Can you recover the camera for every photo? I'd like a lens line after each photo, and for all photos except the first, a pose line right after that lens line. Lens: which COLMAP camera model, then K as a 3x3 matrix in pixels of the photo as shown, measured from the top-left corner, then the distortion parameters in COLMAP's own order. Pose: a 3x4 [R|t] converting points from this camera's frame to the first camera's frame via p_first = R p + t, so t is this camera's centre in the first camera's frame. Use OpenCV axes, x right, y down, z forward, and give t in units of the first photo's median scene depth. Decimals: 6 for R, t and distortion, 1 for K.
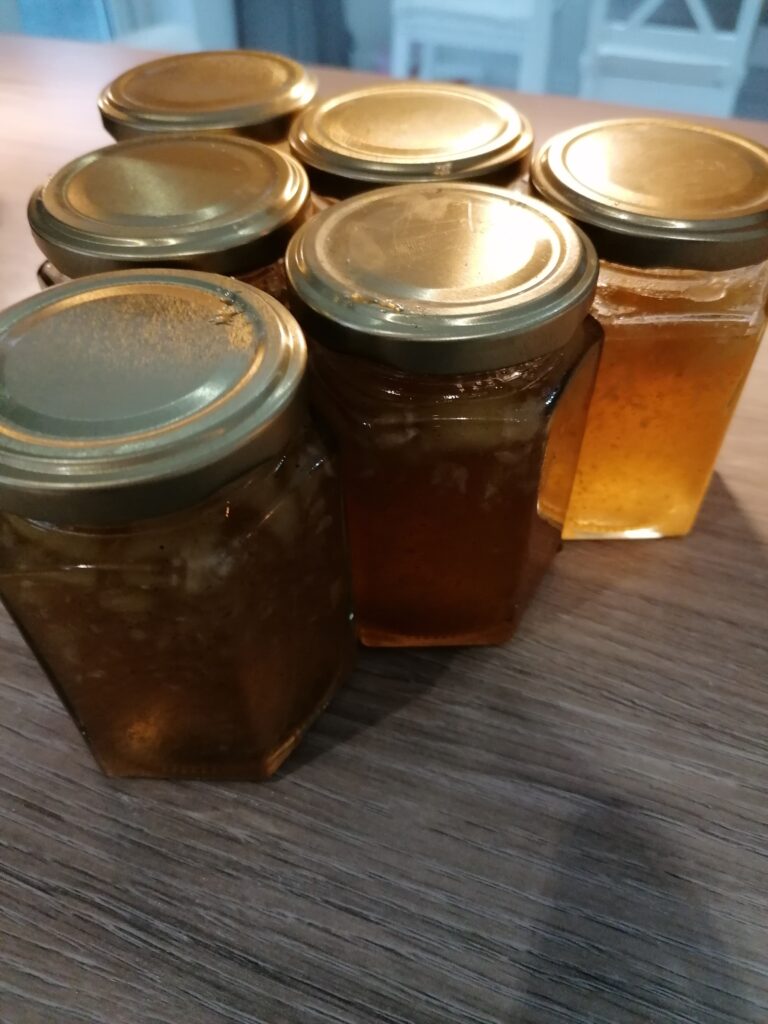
lens RADIAL K [[793.8, 0, 388.9], [0, 793.8, 513.5], [0, 0, 1]] dist [0.054530, -0.078717]
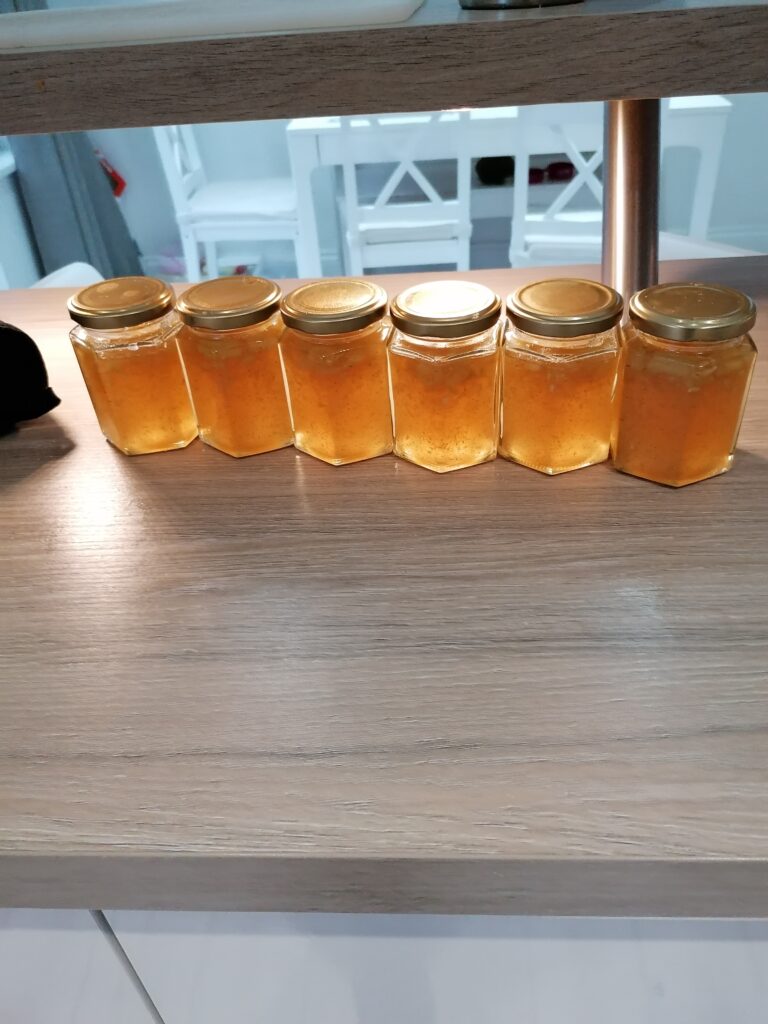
lens RADIAL K [[793.8, 0, 381.0], [0, 793.8, 516.1], [0, 0, 1]] dist [0.054530, -0.078717]
pose [[0.942099, -0.227777, 0.246104, -0.900070], [0.267298, 0.953246, -0.140974, 0.375606], [-0.202487, 0.198594, 0.958937, -1.035893]]
